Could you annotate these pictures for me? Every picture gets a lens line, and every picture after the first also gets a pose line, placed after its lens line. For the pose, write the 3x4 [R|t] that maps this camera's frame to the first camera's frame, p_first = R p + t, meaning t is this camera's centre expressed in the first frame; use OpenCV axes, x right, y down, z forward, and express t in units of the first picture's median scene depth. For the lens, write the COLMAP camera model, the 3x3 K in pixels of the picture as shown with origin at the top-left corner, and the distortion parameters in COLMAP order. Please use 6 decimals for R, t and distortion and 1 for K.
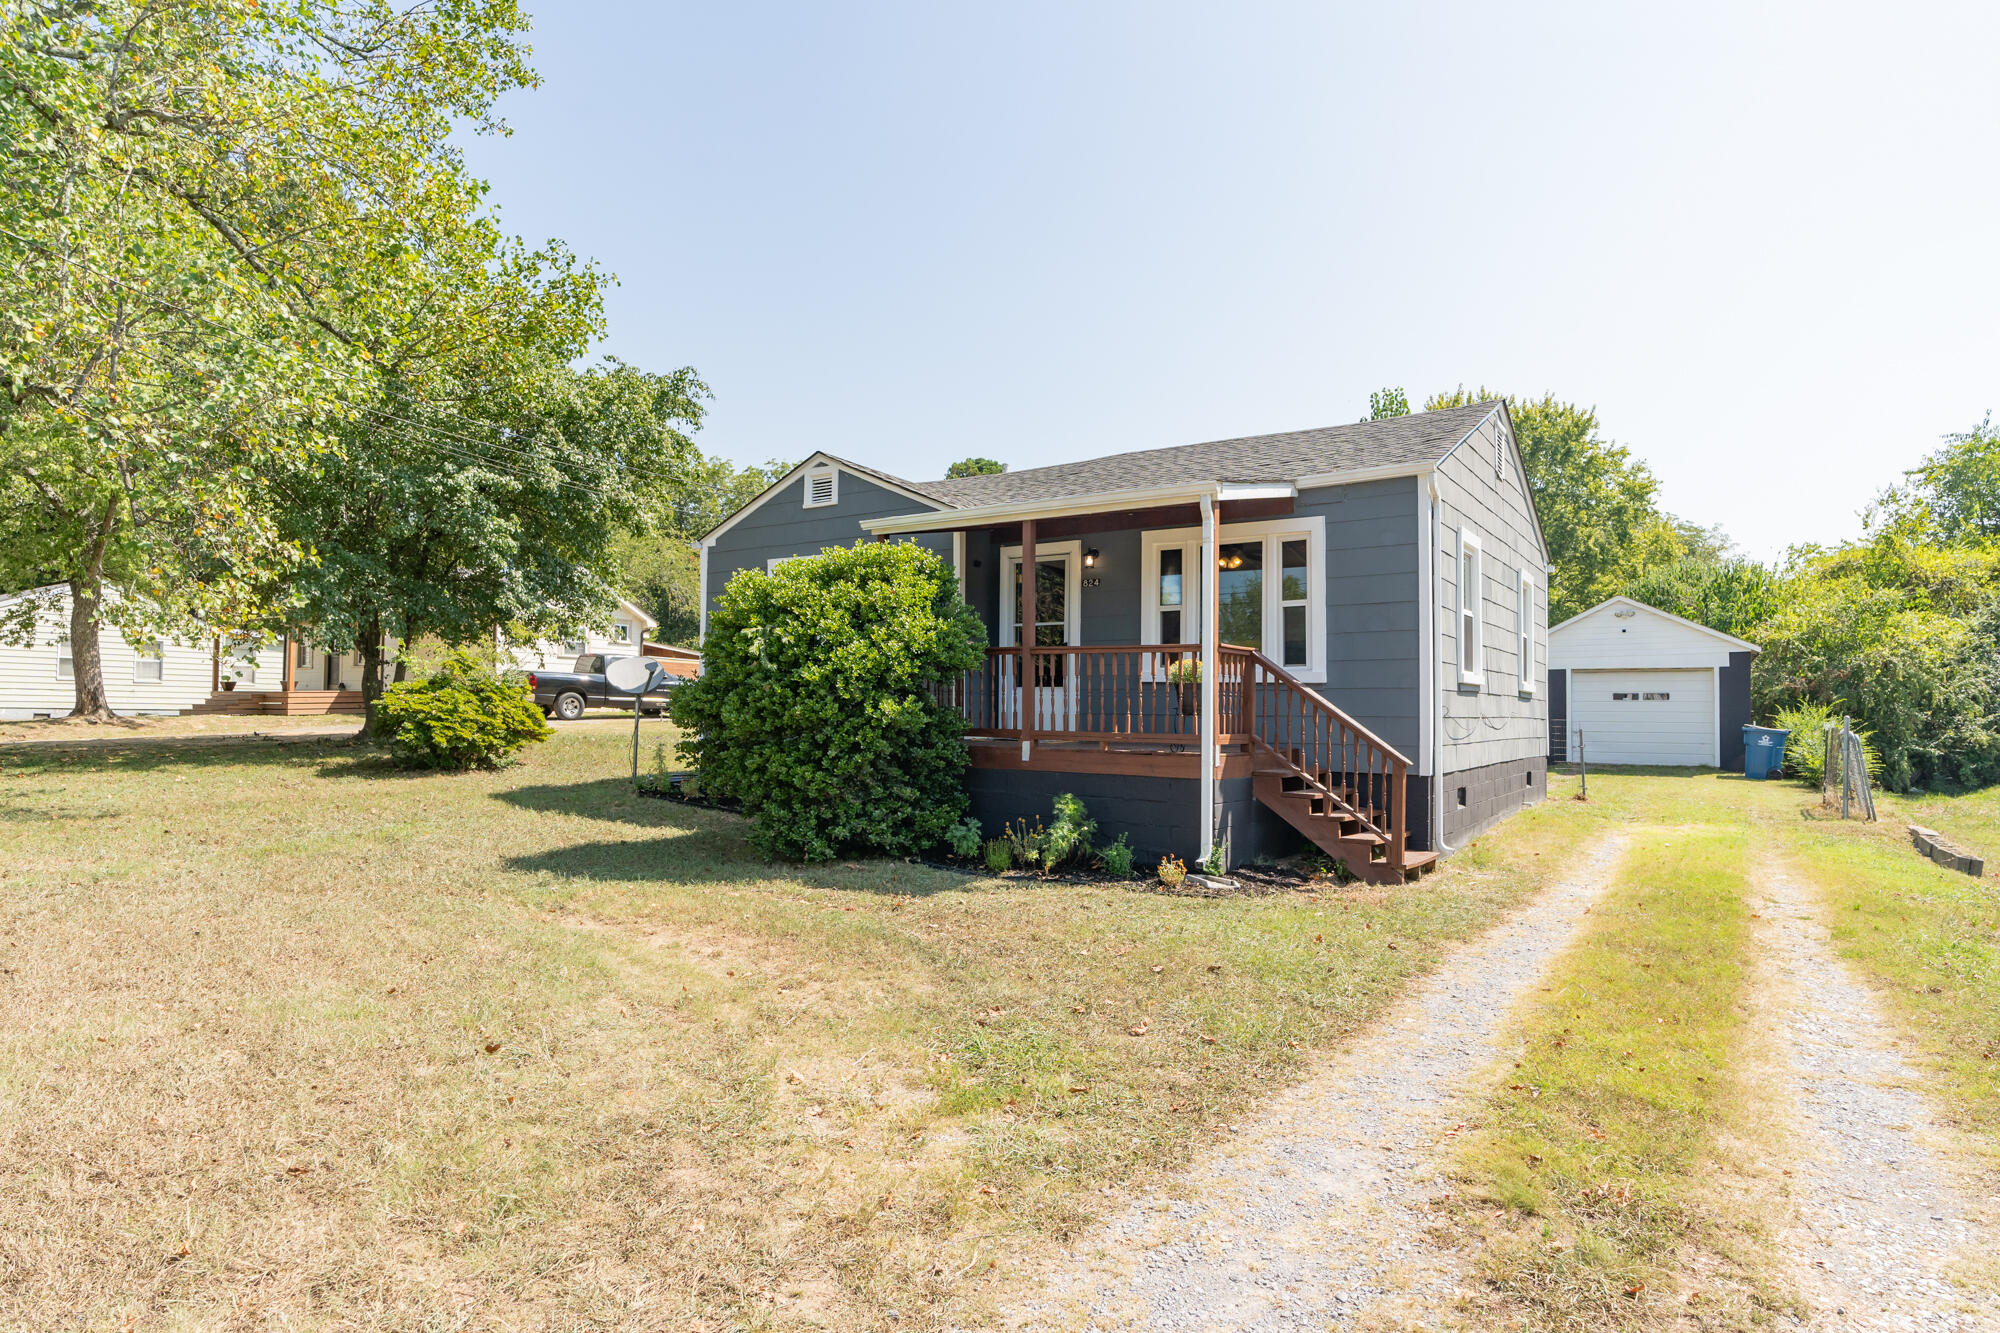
lens RADIAL K [[1097.7, 0, 992.3], [0, 1097.7, 669.1], [0, 0, 1]] dist [-0.003305, -0.000967]
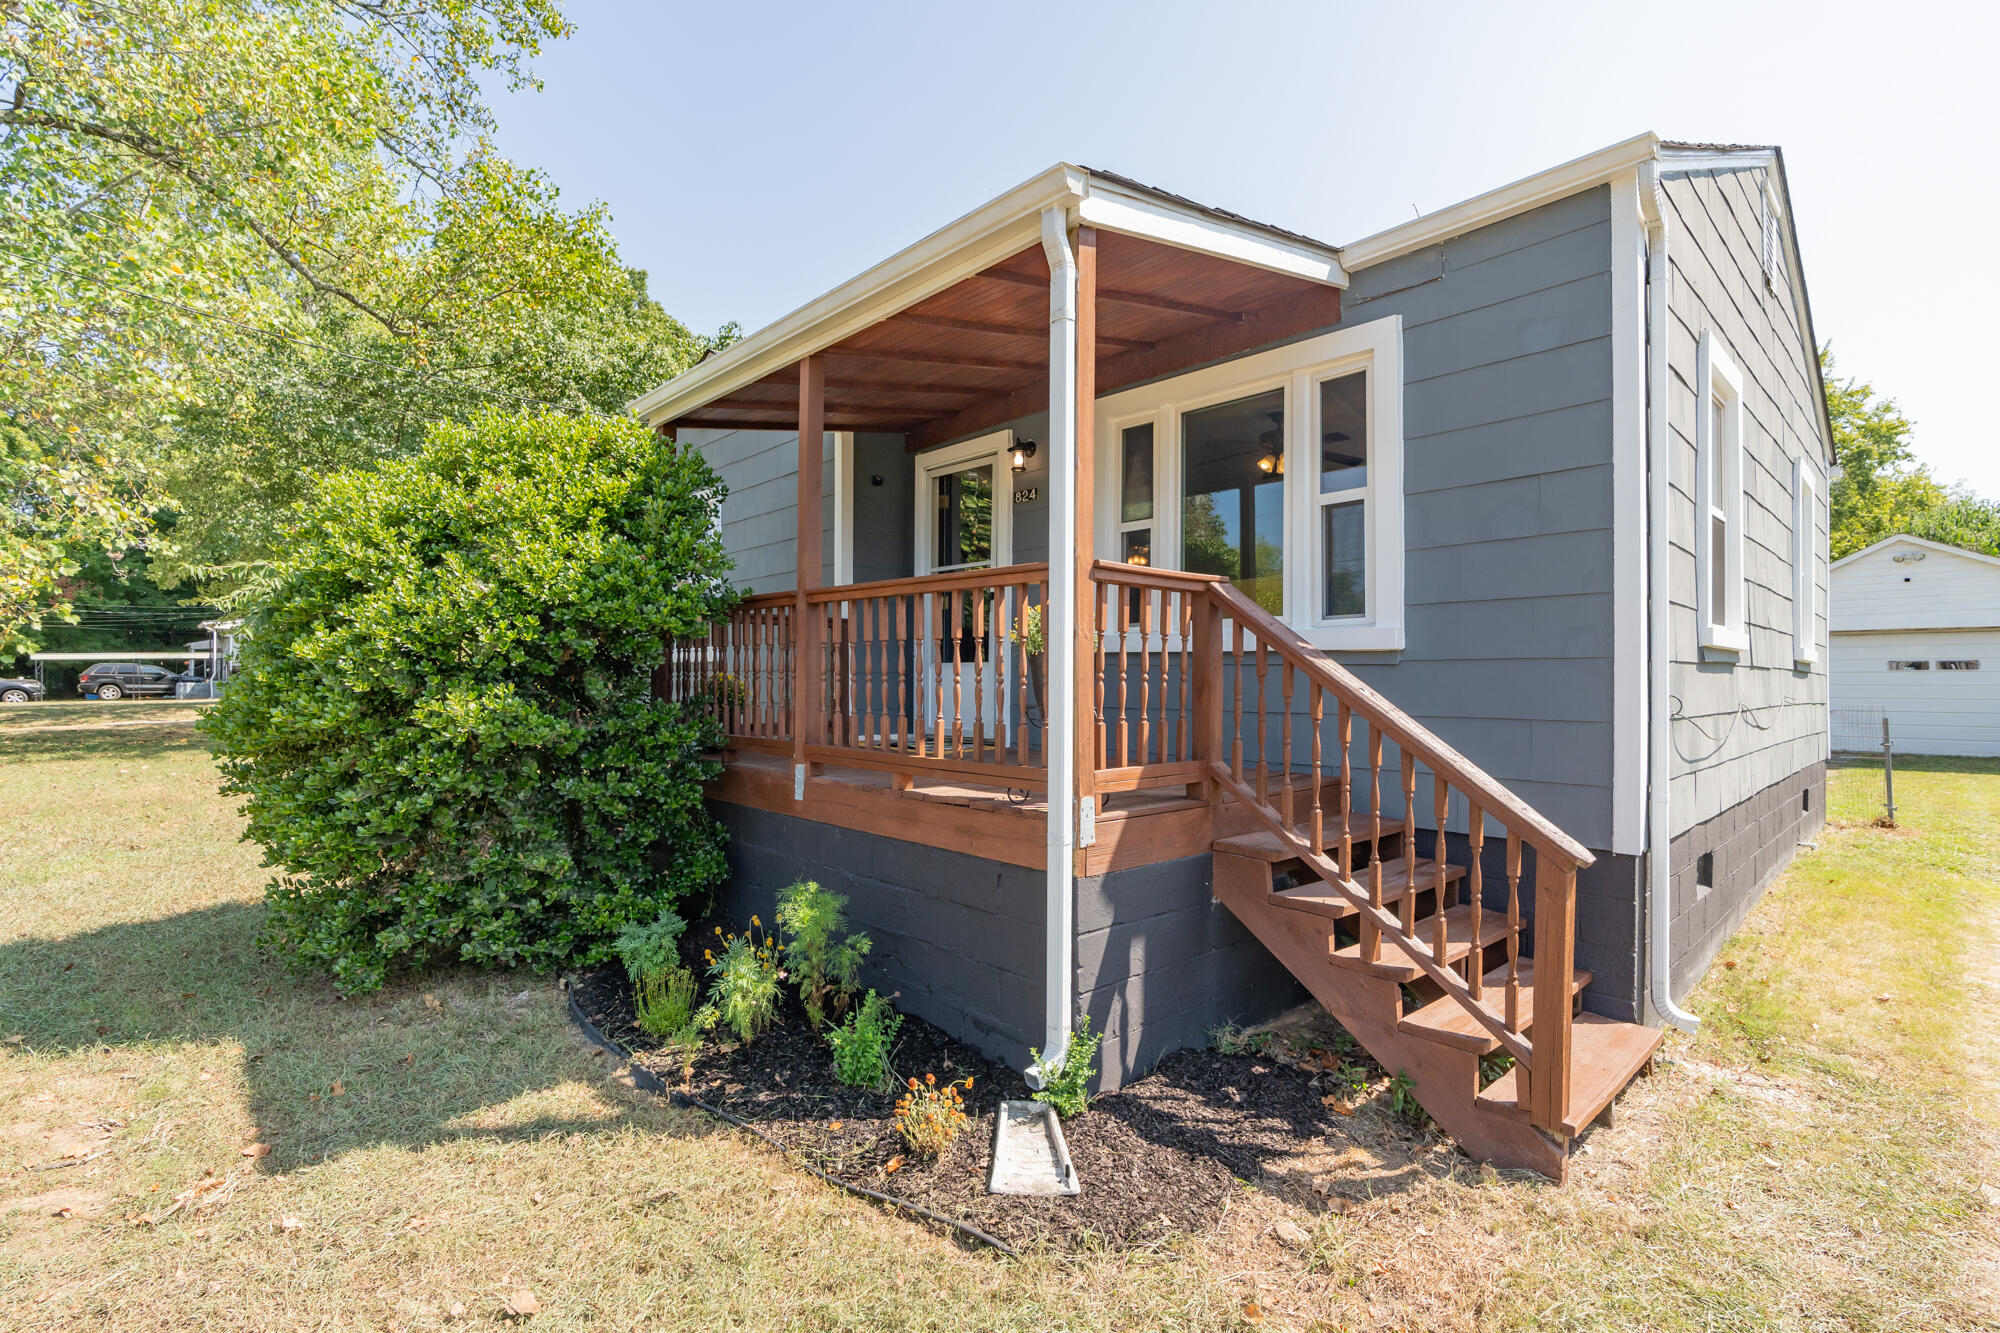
lens RADIAL K [[915.0, 0, 996.5], [0, 915.0, 674.2], [0, 0, 1]] dist [-0.004509, -0.000099]
pose [[0.976277, -0.007631, -0.216392, 0.141457], [0.014084, 0.999500, 0.028294, 0.006117], [0.216068, -0.030670, 0.975896, 0.367606]]
